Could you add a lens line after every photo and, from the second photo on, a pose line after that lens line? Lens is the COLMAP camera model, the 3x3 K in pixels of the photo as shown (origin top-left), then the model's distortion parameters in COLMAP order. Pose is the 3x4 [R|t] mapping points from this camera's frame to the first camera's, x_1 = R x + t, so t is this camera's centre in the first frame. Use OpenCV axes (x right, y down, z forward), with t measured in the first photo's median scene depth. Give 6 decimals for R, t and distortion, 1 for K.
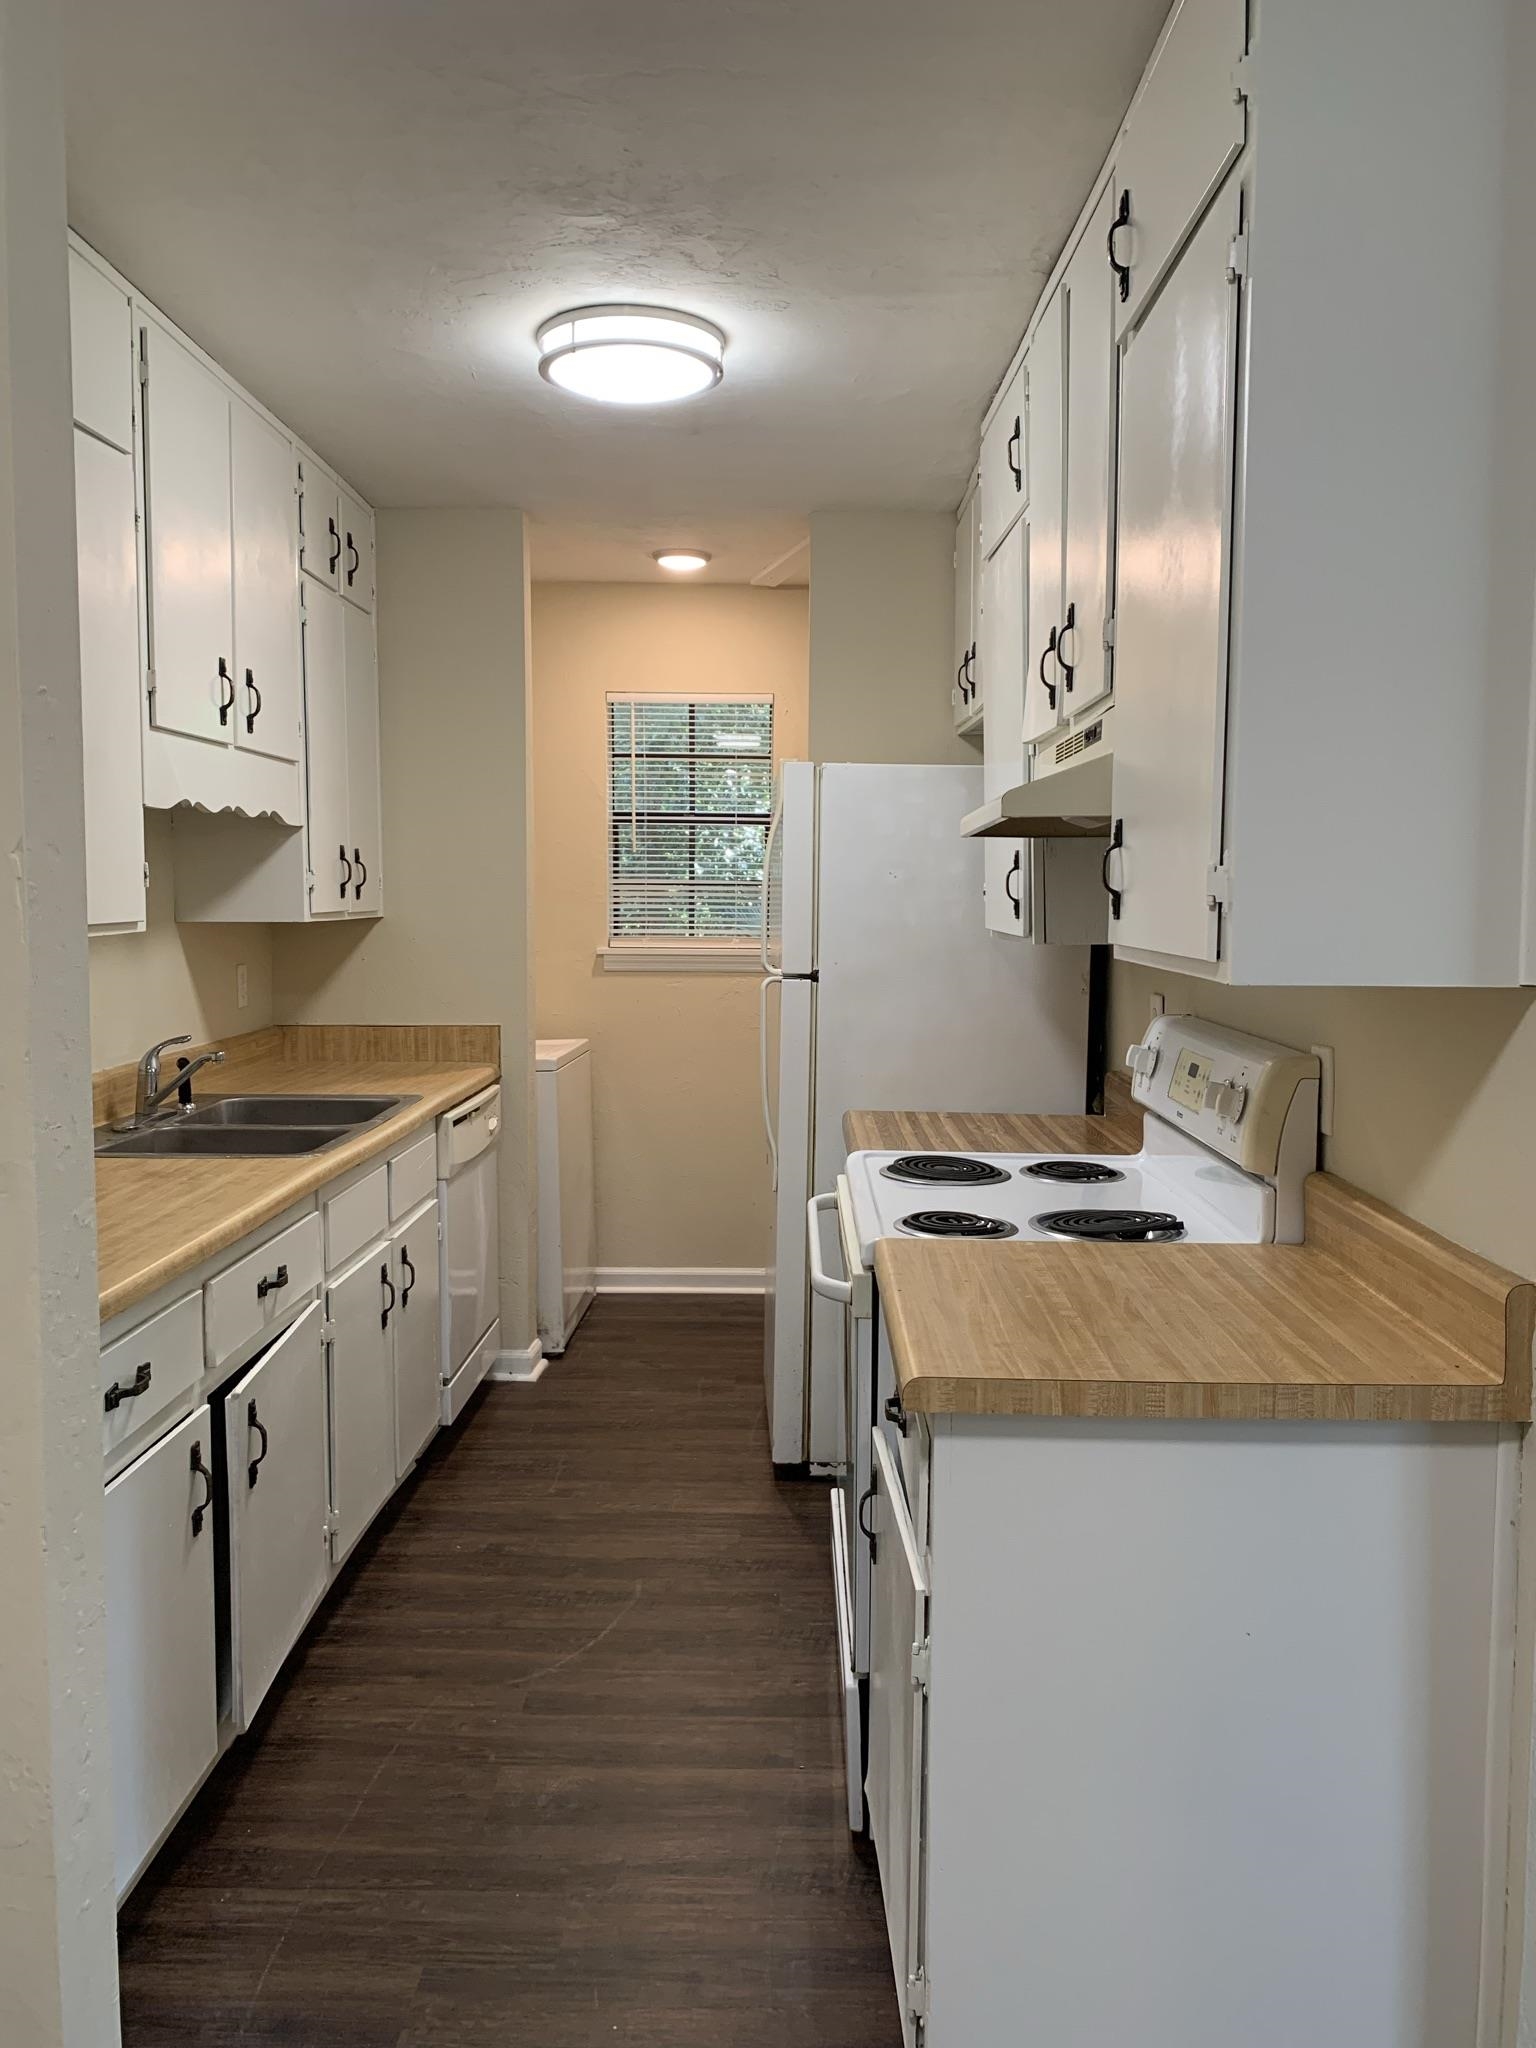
lens RADIAL K [[1581.0, 0, 765.7], [0, 1581.0, 992.4], [0, 0, 1]] dist [0.058845, -0.169870]
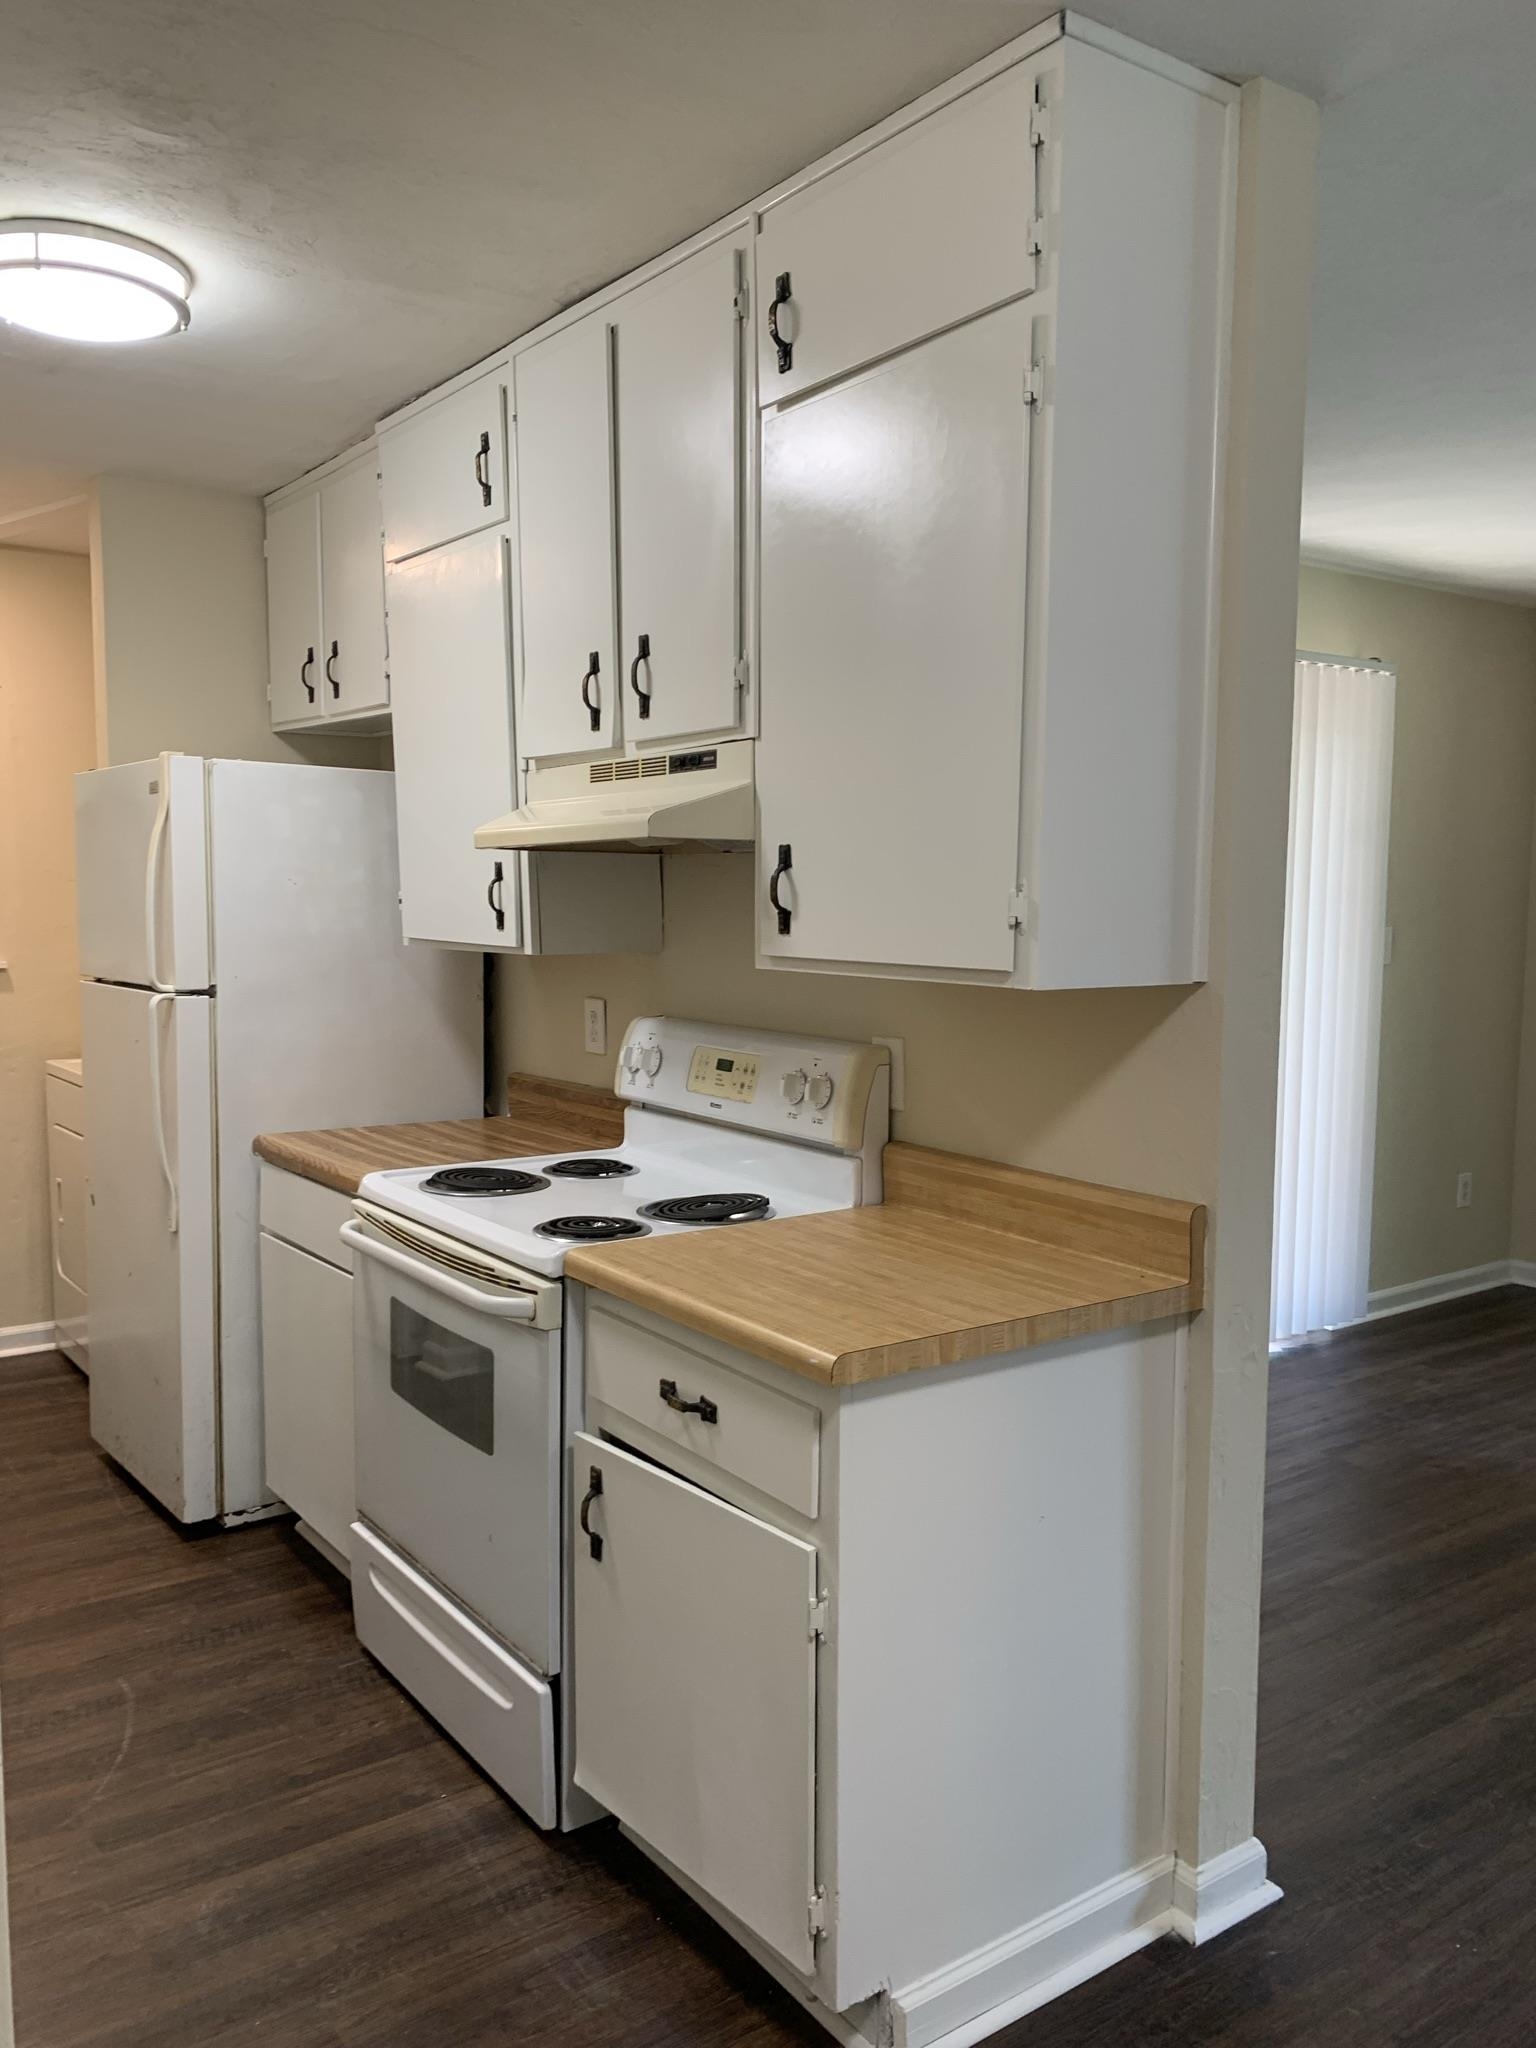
lens RADIAL K [[1563.6, 0, 768.0], [0, 1563.6, 1024.0], [0, 0, 1]] dist [0.081201, -0.159525]
pose [[0.798723, -0.045906, 0.599945, -0.385335], [0.032958, 0.998926, 0.032557, -0.015492], [-0.600795, -0.006231, 0.799379, 0.104770]]
